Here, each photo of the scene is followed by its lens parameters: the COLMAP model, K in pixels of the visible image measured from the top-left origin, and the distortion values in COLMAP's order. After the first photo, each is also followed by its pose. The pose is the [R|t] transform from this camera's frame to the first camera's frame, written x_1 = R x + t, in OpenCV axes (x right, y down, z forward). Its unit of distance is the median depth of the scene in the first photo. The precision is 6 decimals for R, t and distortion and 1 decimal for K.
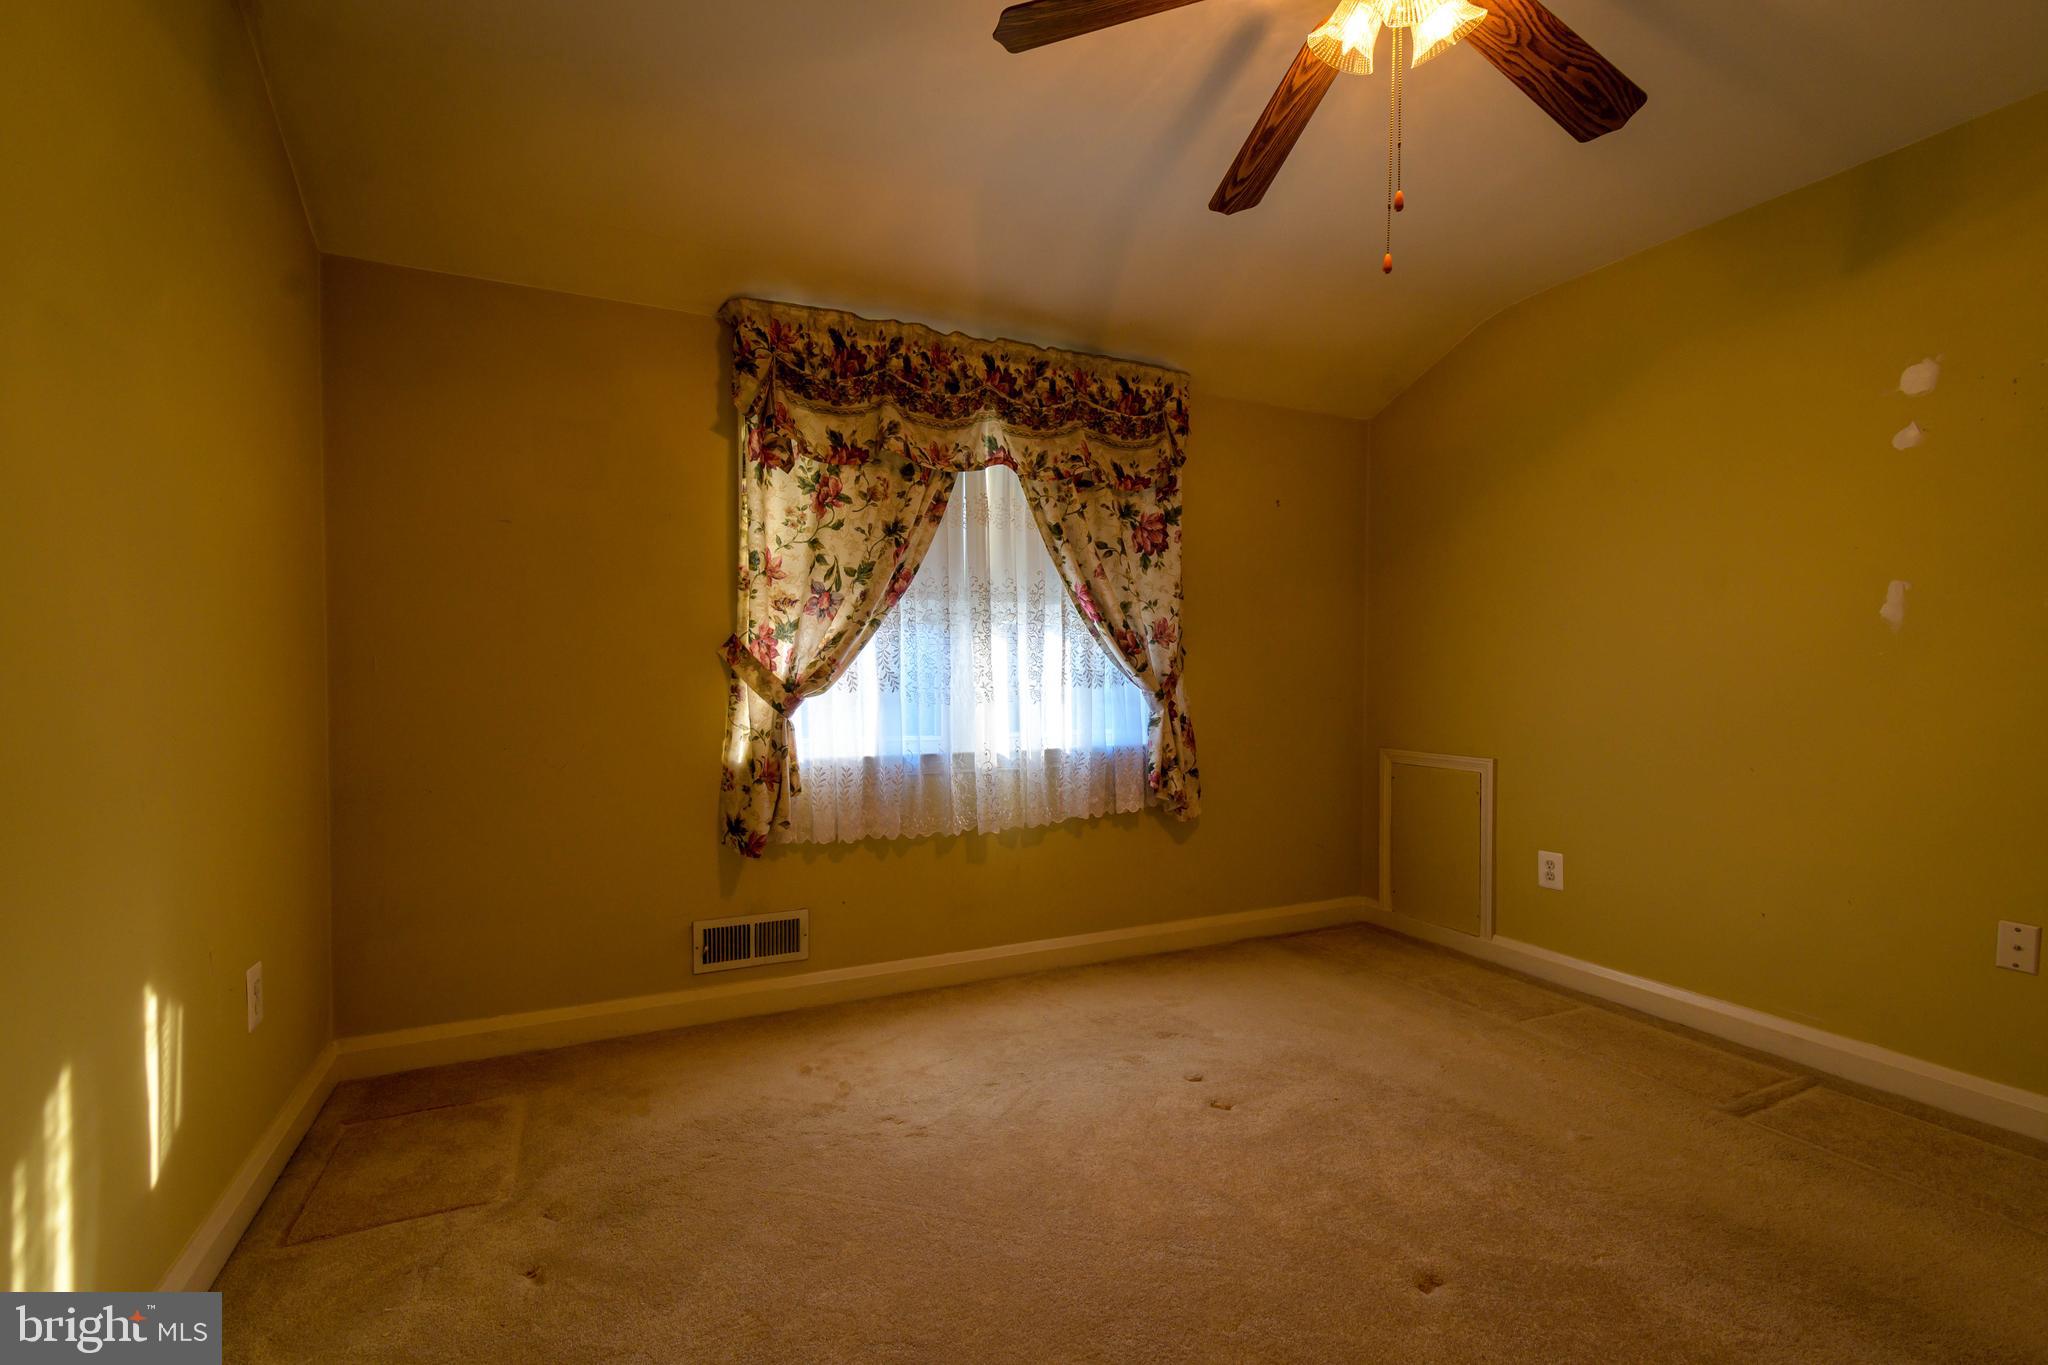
lens RADIAL K [[908.5, 0, 1007.1], [0, 908.5, 678.8], [0, 0, 1]] dist [-0.002380, 0.000391]
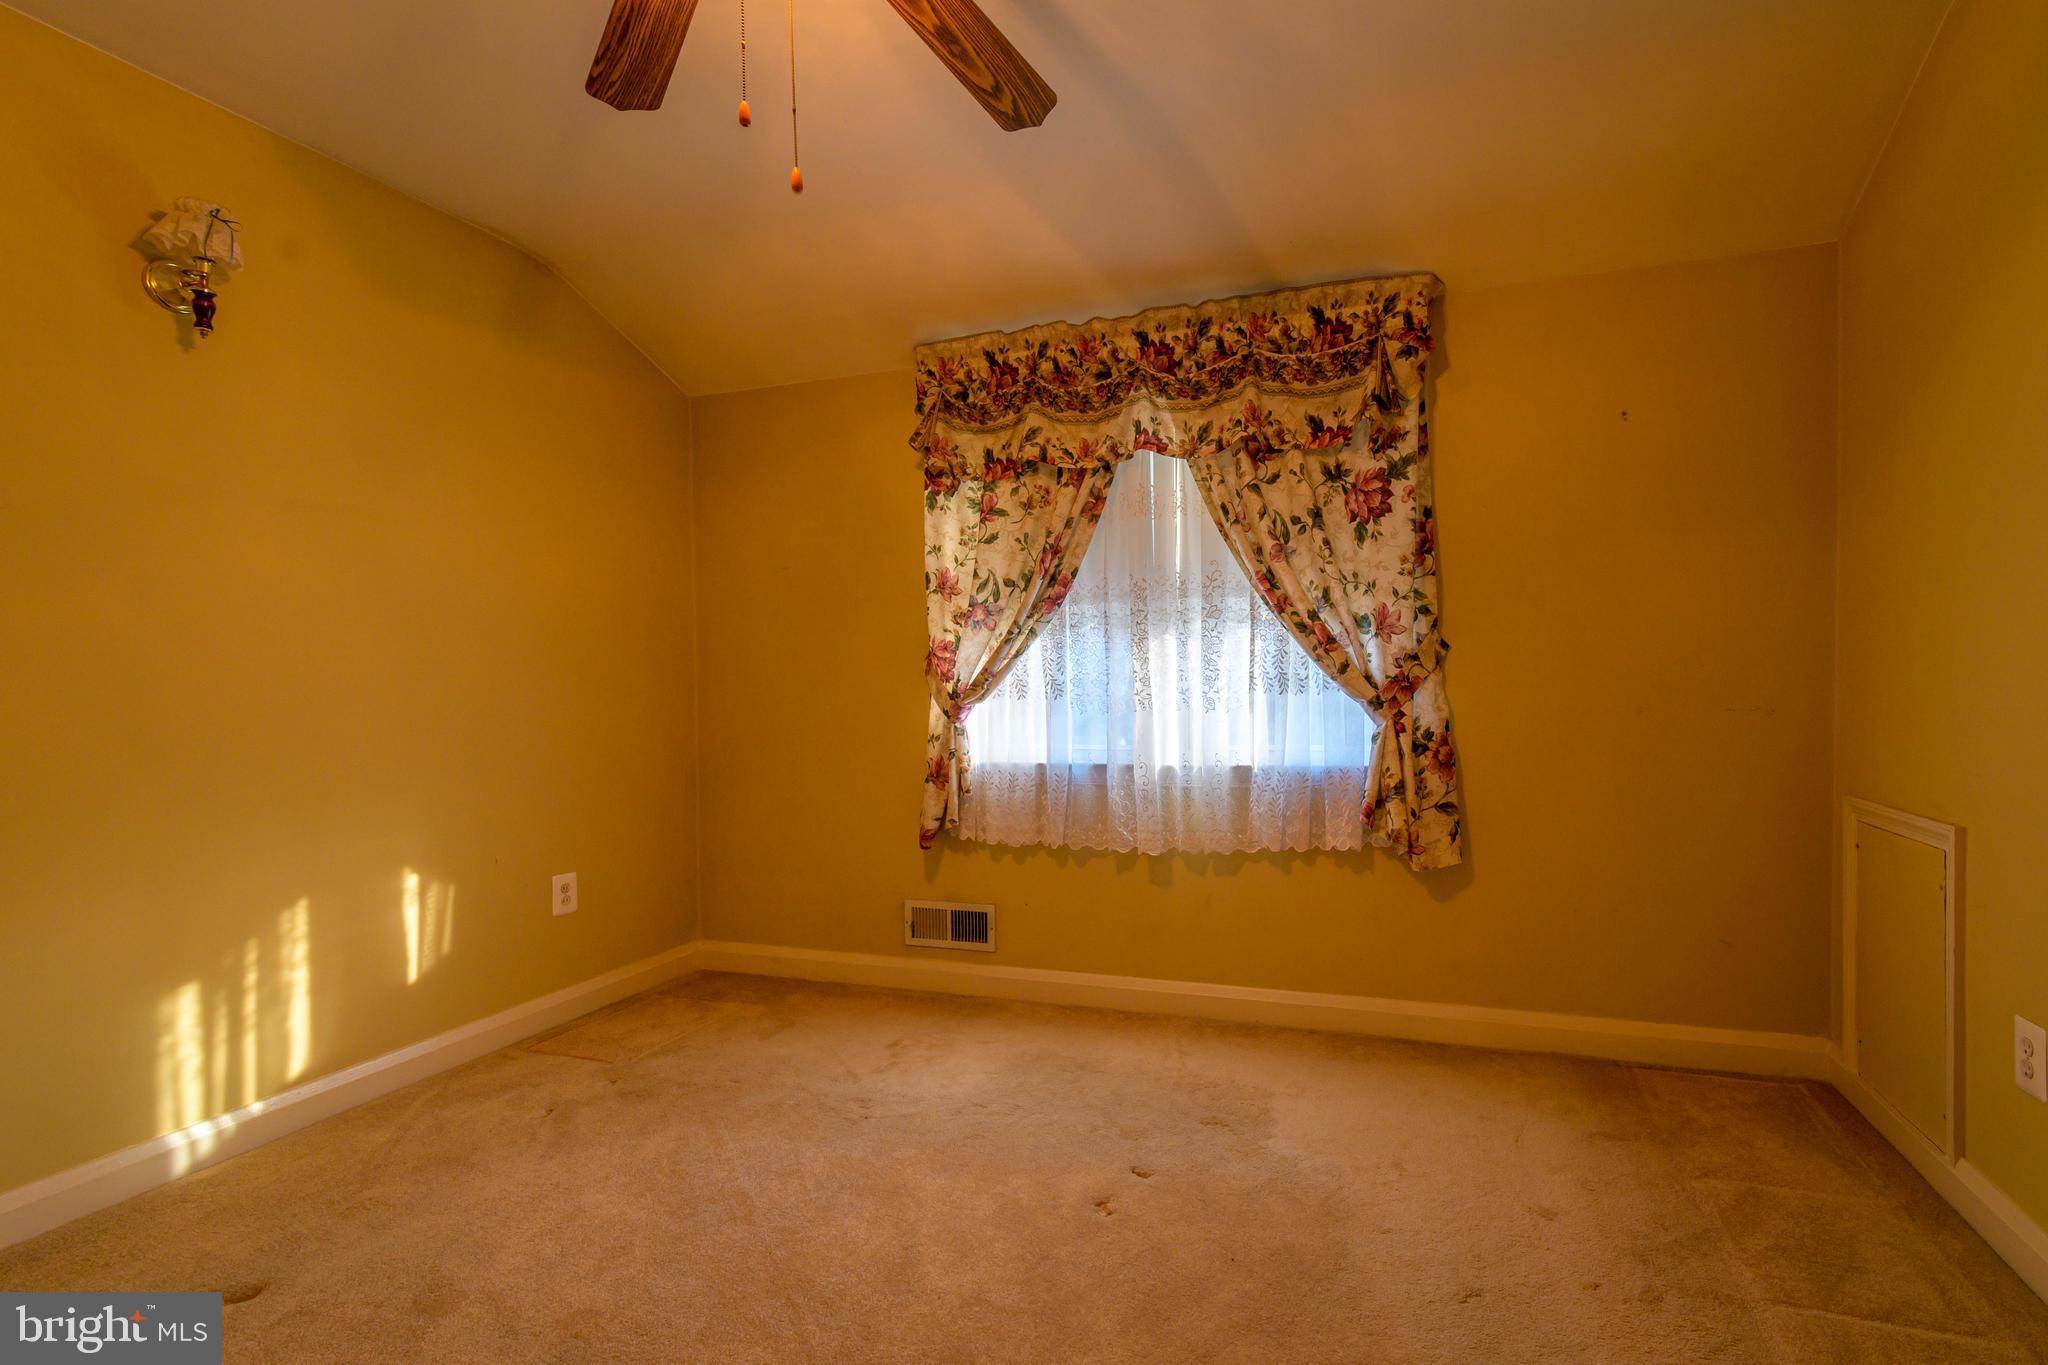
lens RADIAL K [[908.5, 0, 1015.8], [0, 908.5, 689.6], [0, 0, 1]] dist [-0.002380, 0.000391]
pose [[0.728064, -0.006048, -0.685482, 0.526279], [0.012310, 0.999915, 0.004252, -0.000832], [0.685398, -0.011534, 0.728077, 0.251581]]
